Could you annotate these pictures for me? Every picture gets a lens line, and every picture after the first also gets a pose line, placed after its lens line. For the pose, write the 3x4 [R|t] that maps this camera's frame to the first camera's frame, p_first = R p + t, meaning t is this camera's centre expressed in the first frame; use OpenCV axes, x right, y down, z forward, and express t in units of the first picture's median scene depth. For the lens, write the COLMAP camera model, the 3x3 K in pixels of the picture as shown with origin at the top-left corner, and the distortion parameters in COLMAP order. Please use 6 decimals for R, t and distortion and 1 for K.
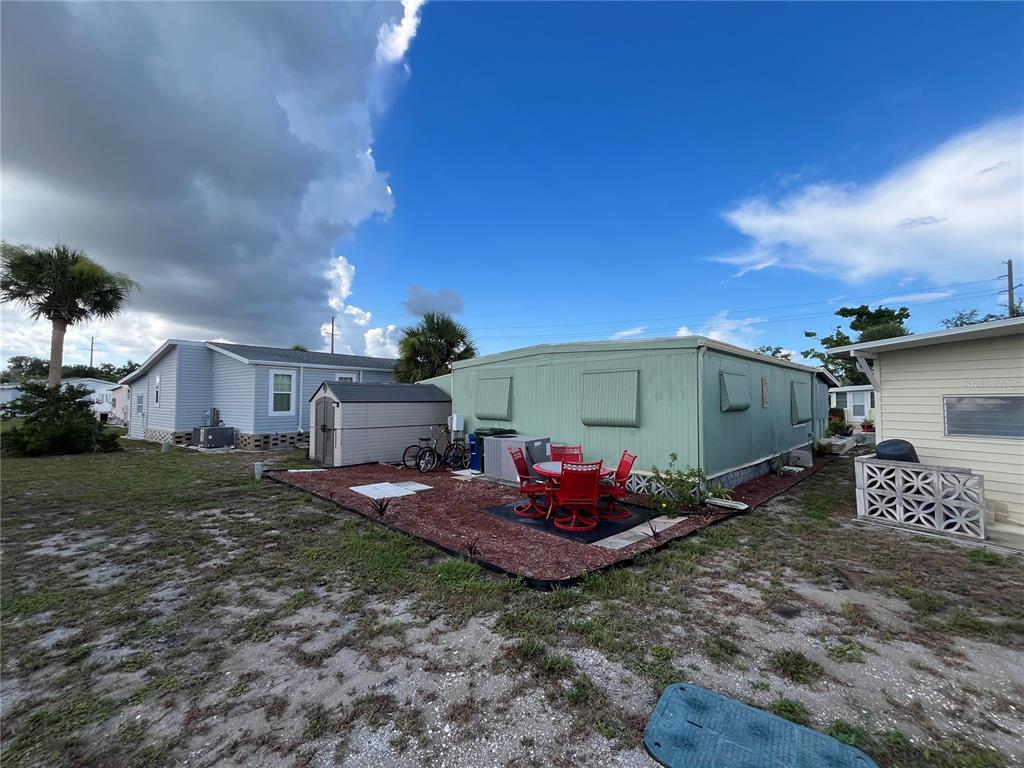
lens RADIAL K [[415.1, 0, 504.2], [0, 415.1, 384.3], [0, 0, 1]] dist [-0.003436, -0.000658]
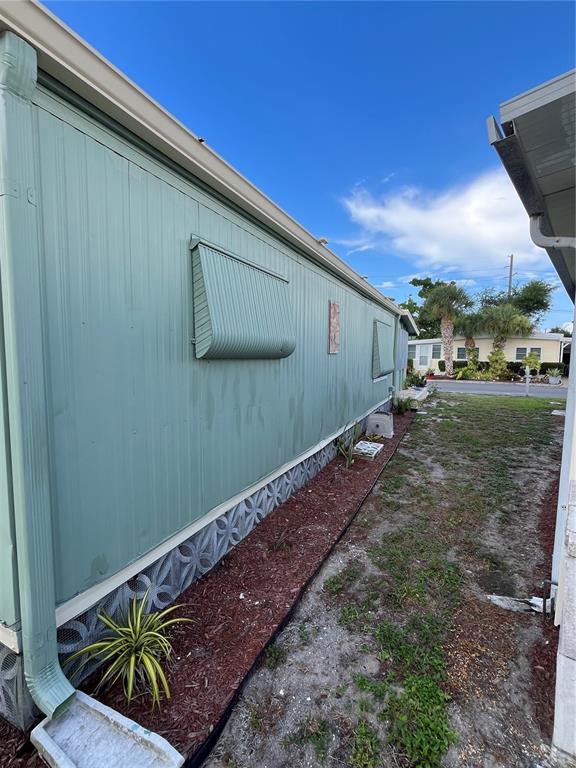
lens RADIAL K [[337.0, 0, 289.9], [0, 337.0, 384.5], [0, 0, 1]] dist [0.003809, 0.000071]
pose [[0.937003, -0.024992, 0.348425, 0.270939], [-0.021228, 0.991520, 0.128209, 0.026132], [-0.348675, -0.127529, 0.928527, 0.383550]]
